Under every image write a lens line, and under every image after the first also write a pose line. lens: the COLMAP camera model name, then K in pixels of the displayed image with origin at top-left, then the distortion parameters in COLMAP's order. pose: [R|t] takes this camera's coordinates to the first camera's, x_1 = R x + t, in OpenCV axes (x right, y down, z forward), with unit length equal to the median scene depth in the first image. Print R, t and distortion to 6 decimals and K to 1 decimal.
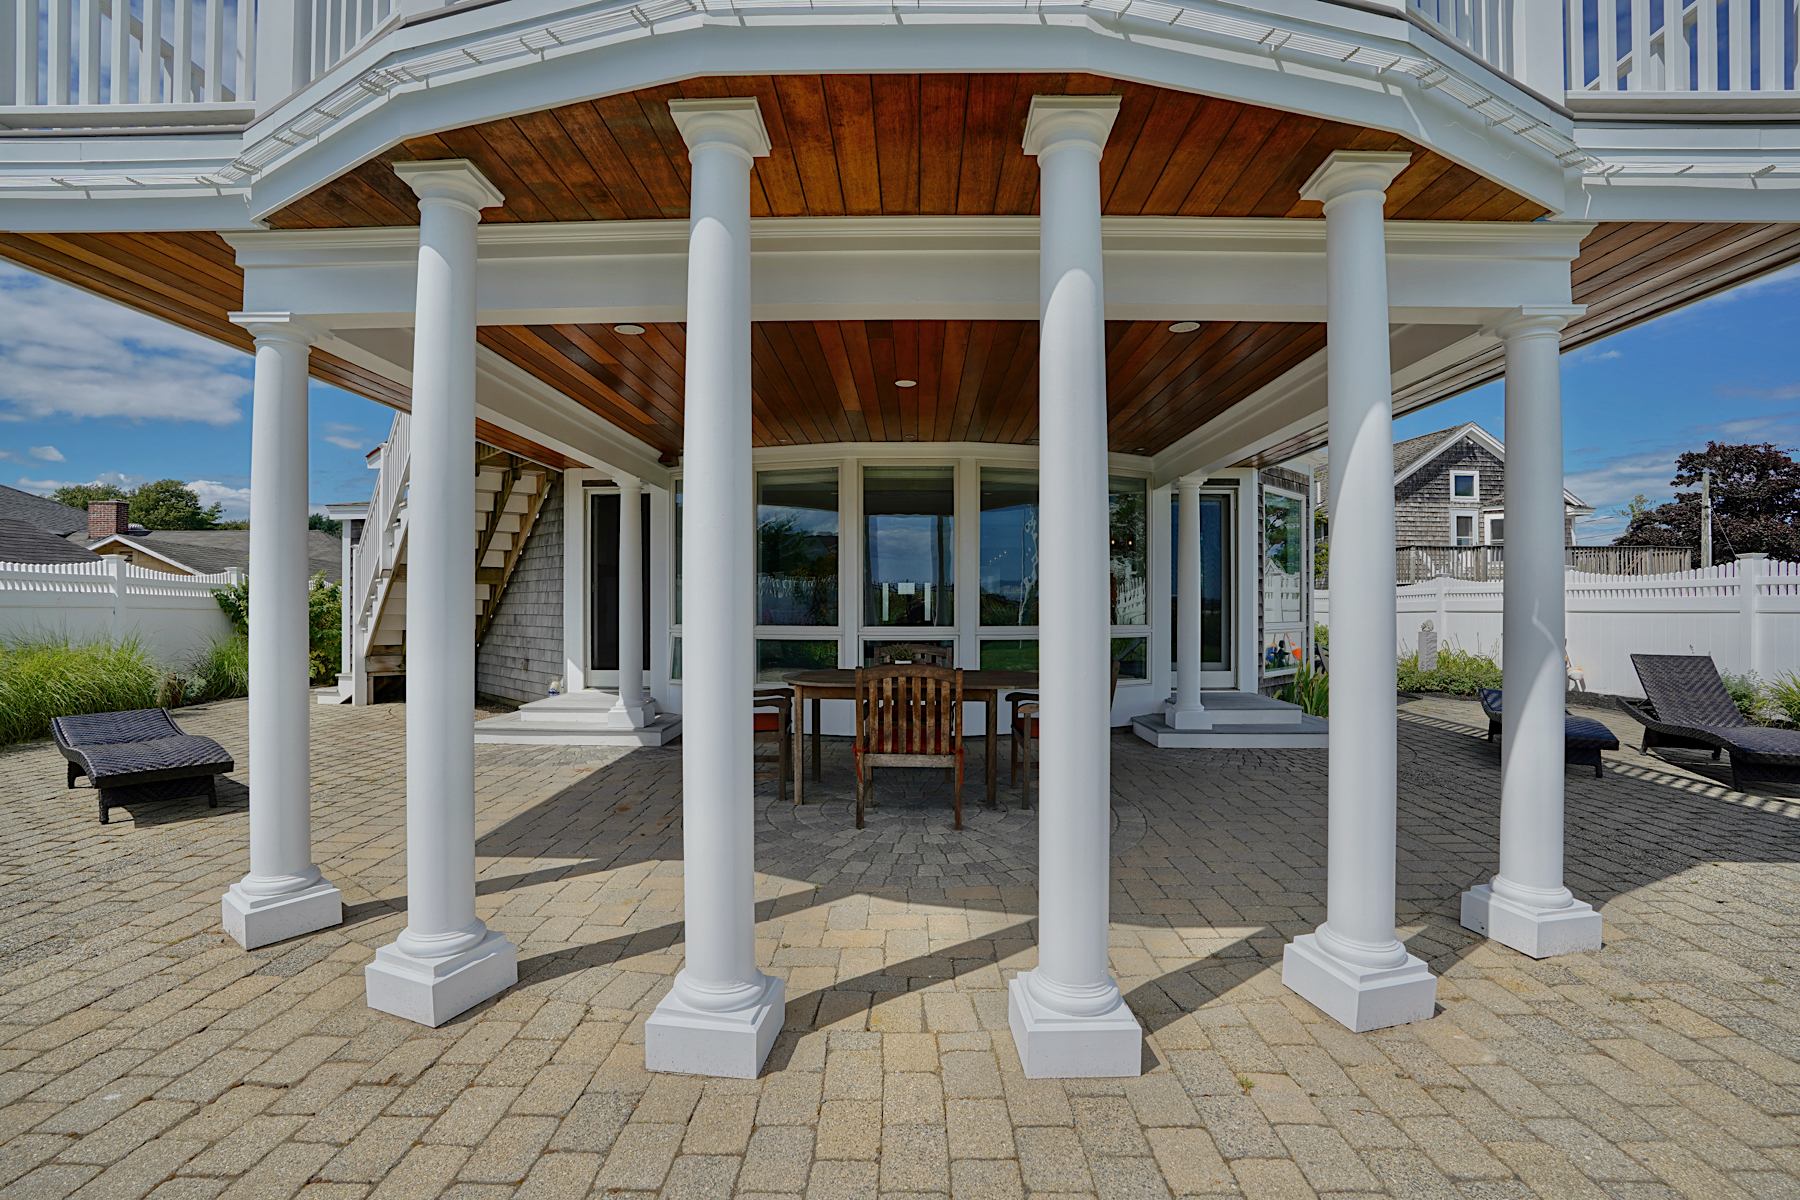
lens RADIAL K [[833.4, 0, 901.5], [0, 833.4, 605.9], [0, 0, 1]] dist [-0.063799, 0.021676]
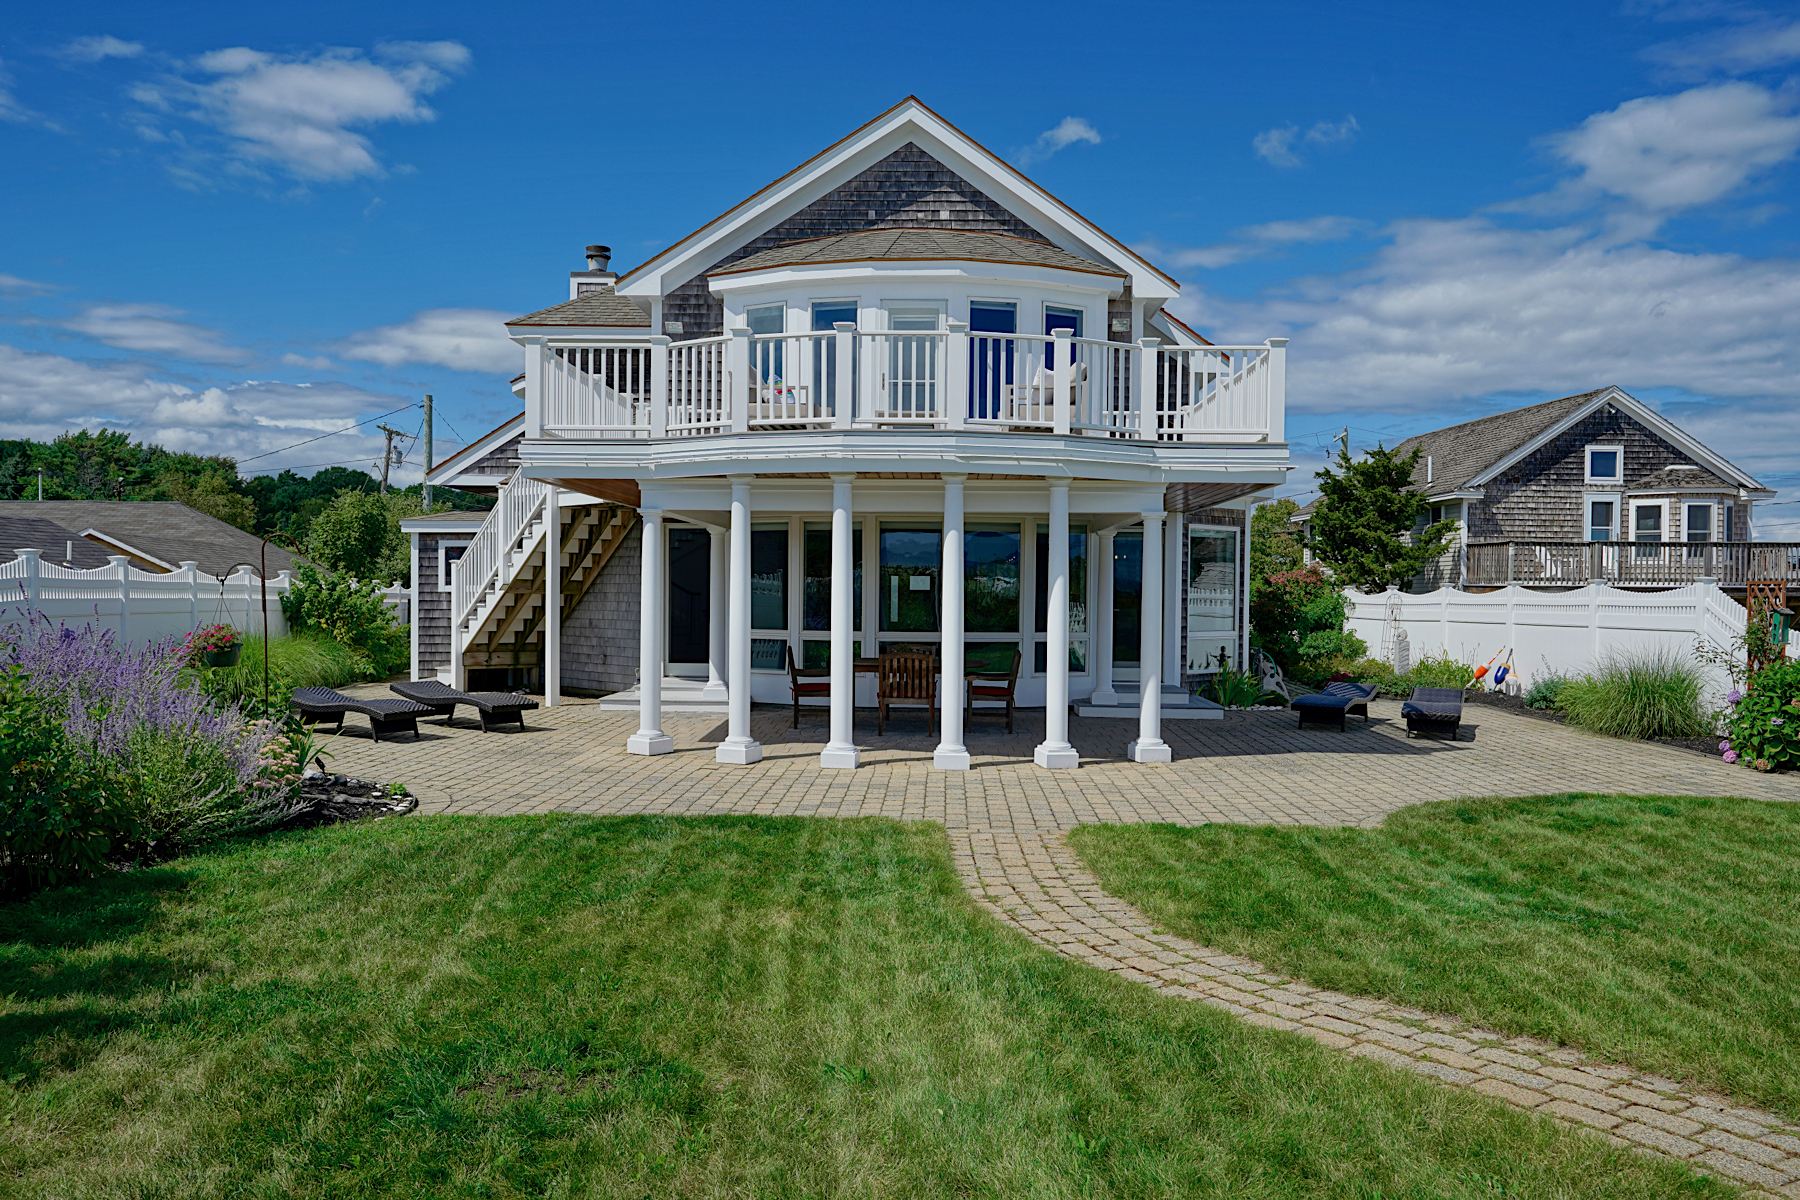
lens RADIAL K [[1503.7, 0, 901.0], [0, 1503.7, 598.1], [0, 0, 1]] dist [0.009240, 0.071360]
pose [[0.999852, 0.008917, -0.014694, 0.018974], [-0.008829, 0.999943, 0.006038, -0.031103], [0.014747, -0.005907, 0.999874, -0.996473]]
